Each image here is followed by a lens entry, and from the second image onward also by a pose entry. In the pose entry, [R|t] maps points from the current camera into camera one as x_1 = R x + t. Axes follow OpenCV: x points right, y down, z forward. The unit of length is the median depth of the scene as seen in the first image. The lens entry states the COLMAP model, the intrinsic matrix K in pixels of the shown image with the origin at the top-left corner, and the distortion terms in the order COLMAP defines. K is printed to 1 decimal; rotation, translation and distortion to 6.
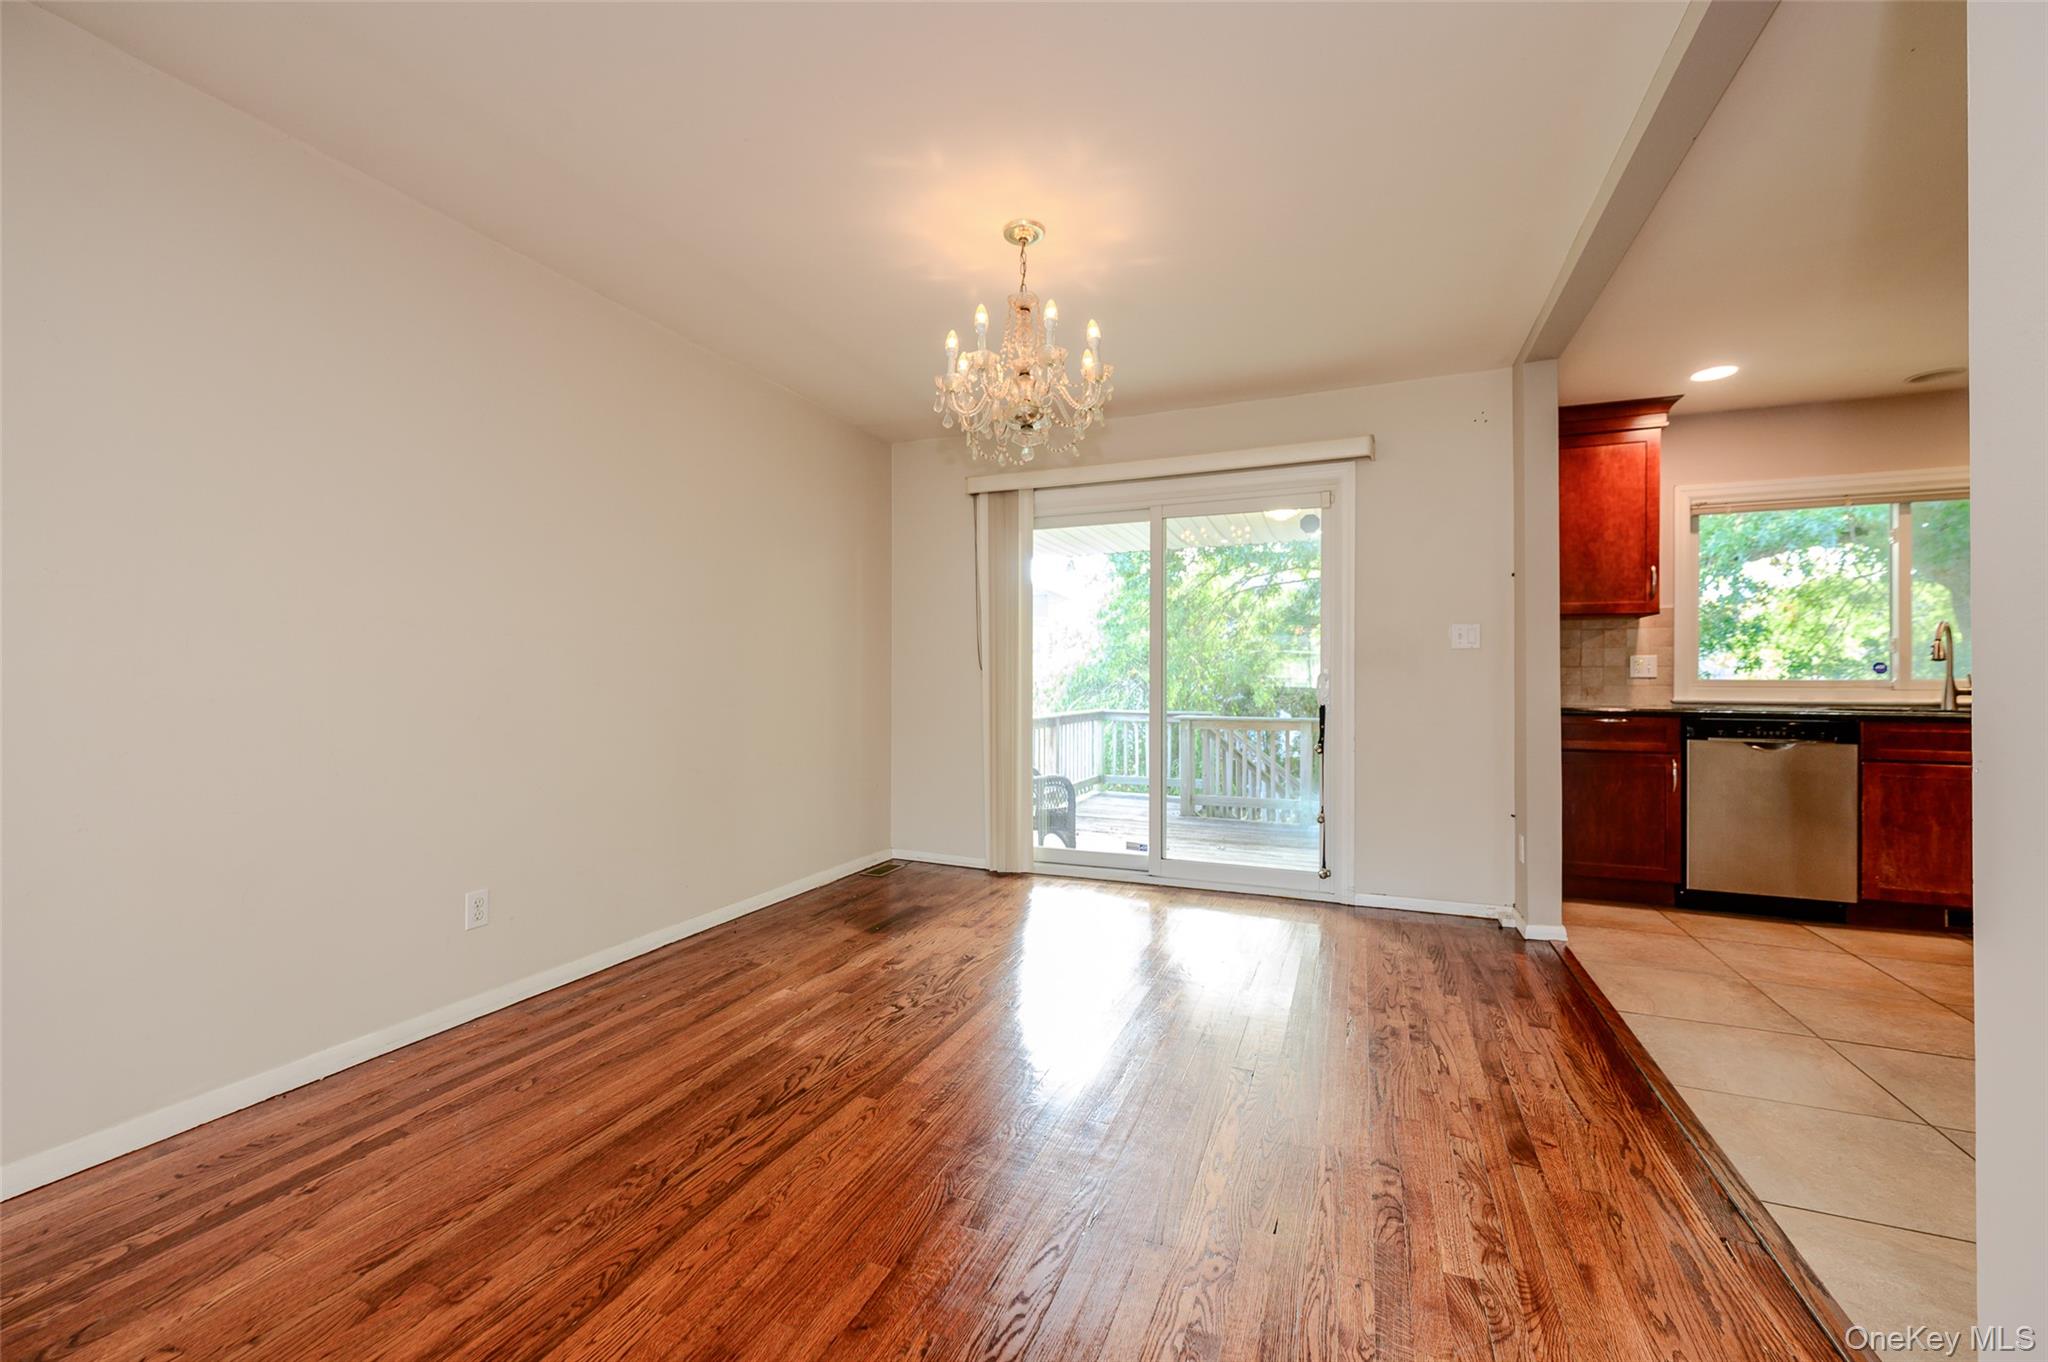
lens RADIAL K [[819.3, 0, 1029.4], [0, 819.3, 678.1], [0, 0, 1]] dist [0.001764, -0.000020]
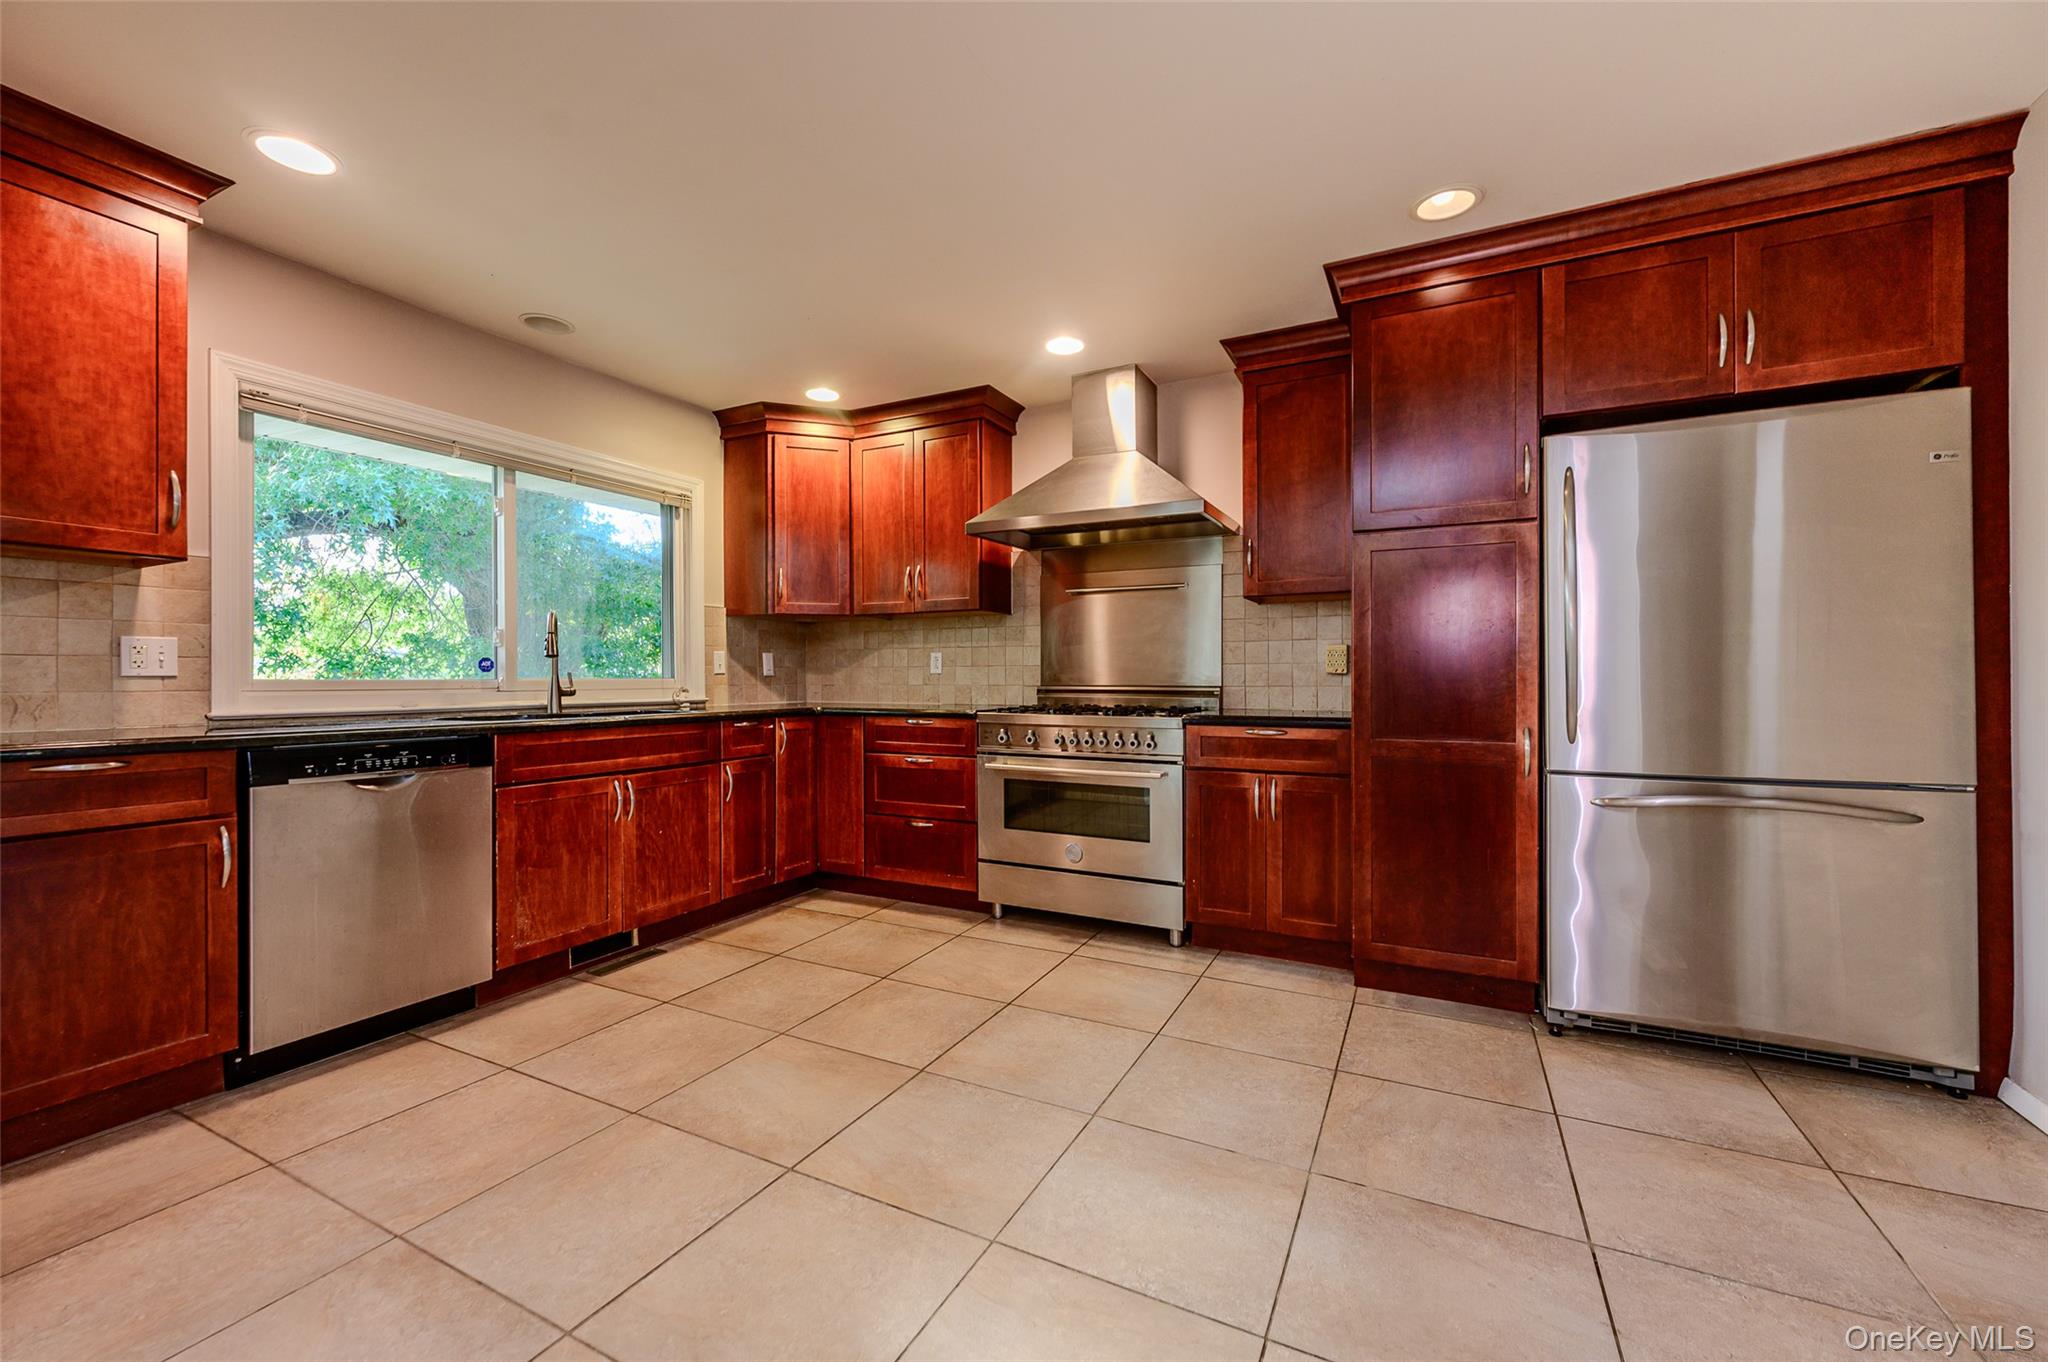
lens RADIAL K [[819.3, 0, 1029.4], [0, 819.3, 678.1], [0, 0, 1]] dist [0.001764, -0.000020]
pose [[0.087411, -0.002519, 0.996169, 0.270323], [0.002750, 0.999994, 0.002288, 0.000547], [-0.996169, 0.002539, 0.087417, 0.390876]]
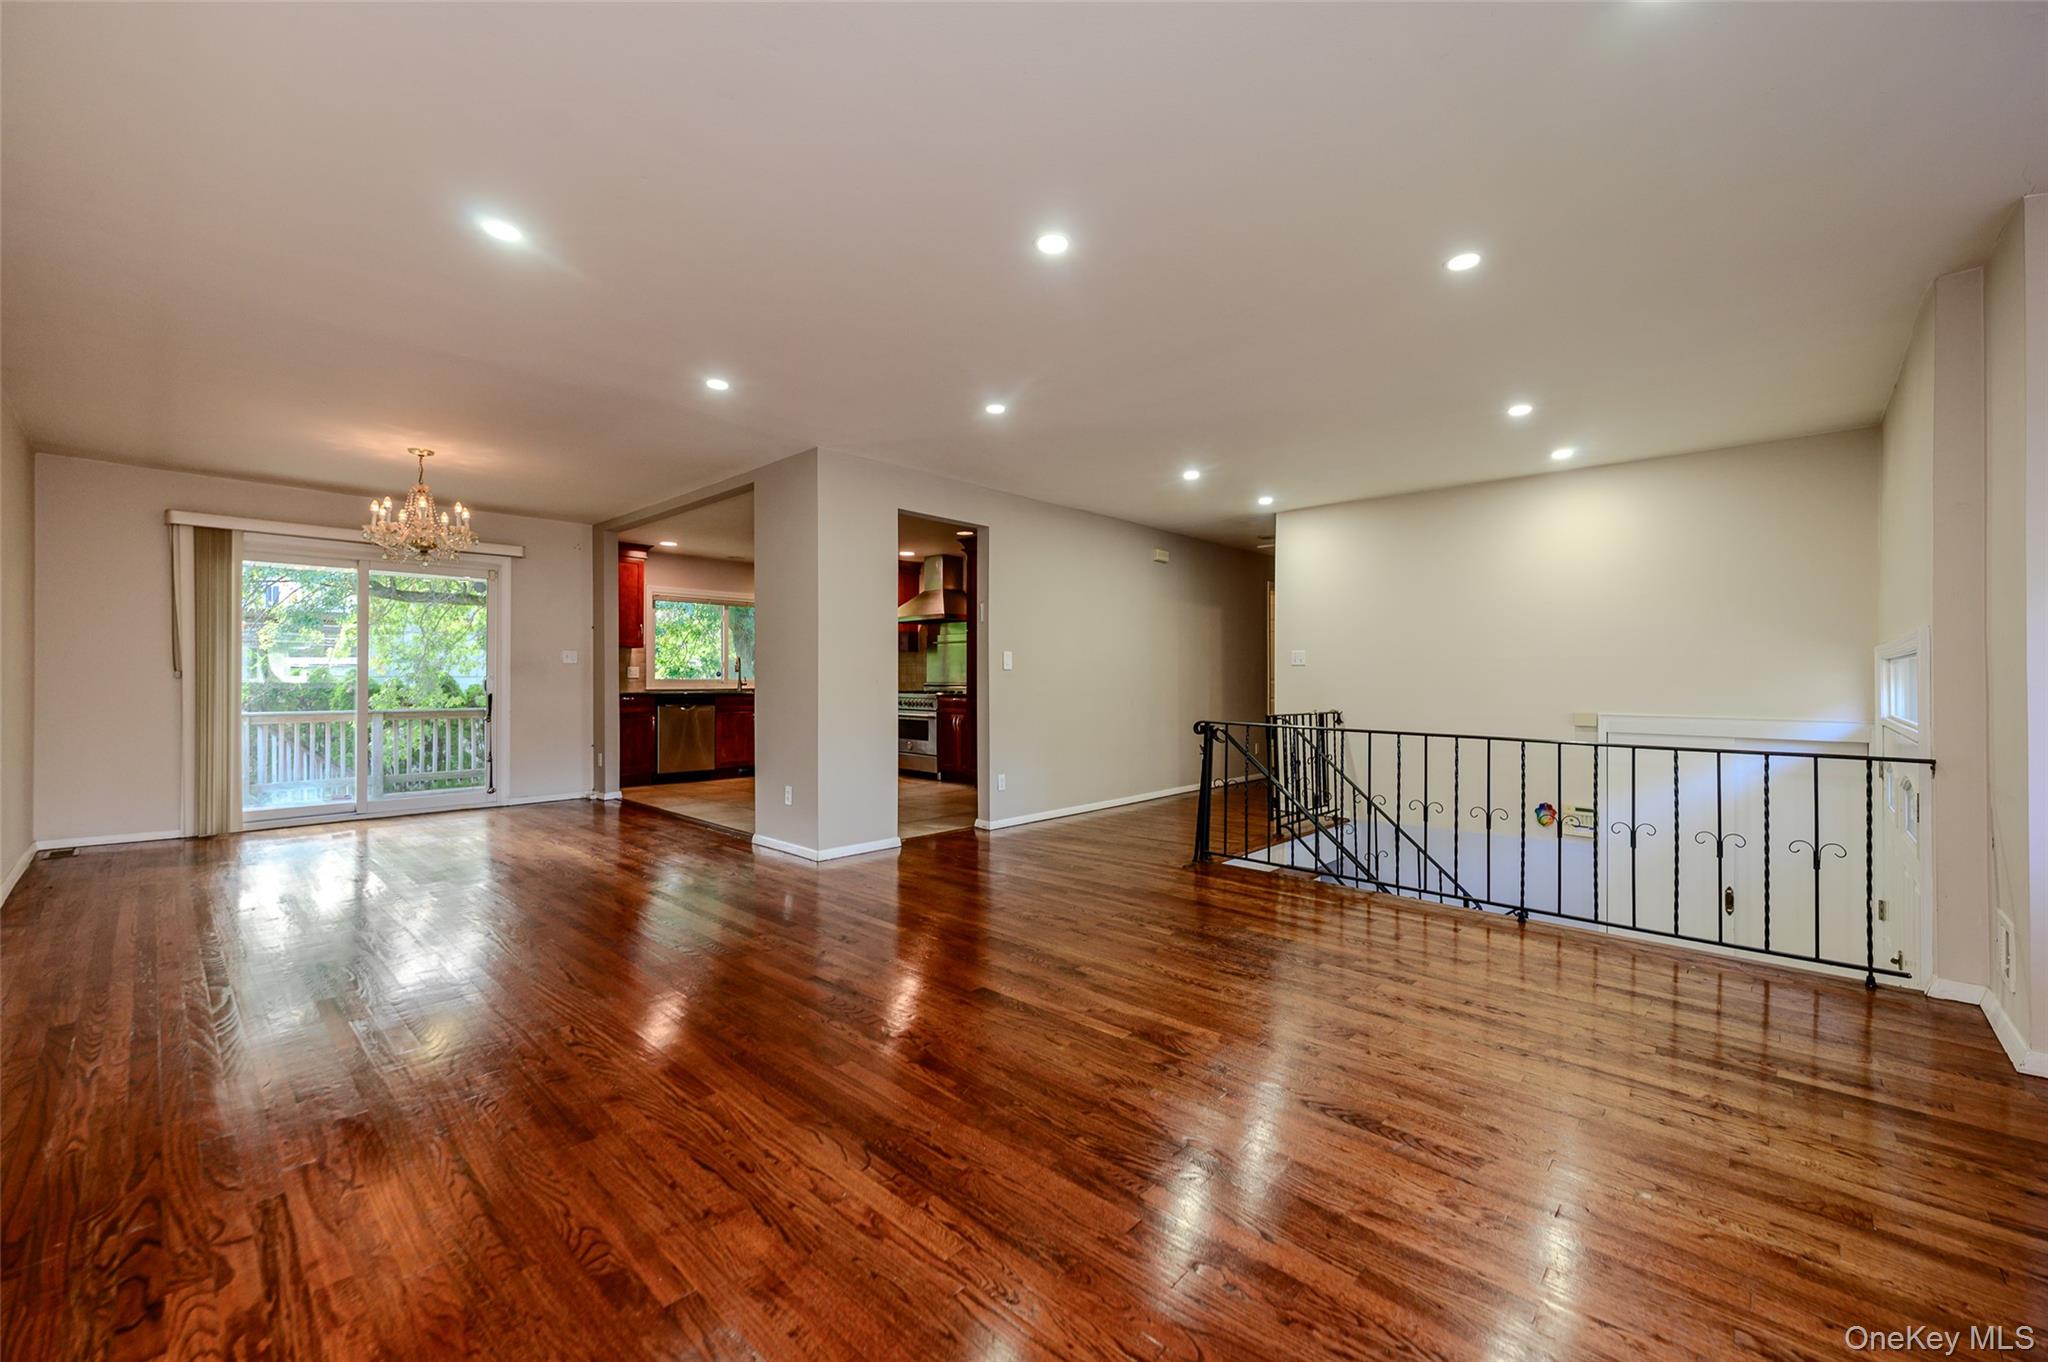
lens RADIAL K [[819.3, 0, 1029.4], [0, 819.3, 678.1], [0, 0, 1]] dist [0.001764, -0.000020]
pose [[0.363954, 0.000100, 0.931417, -0.815709], [0.000114, 1.000000, -0.000152, -0.000766], [-0.931417, 0.000161, 0.363954, -0.672325]]
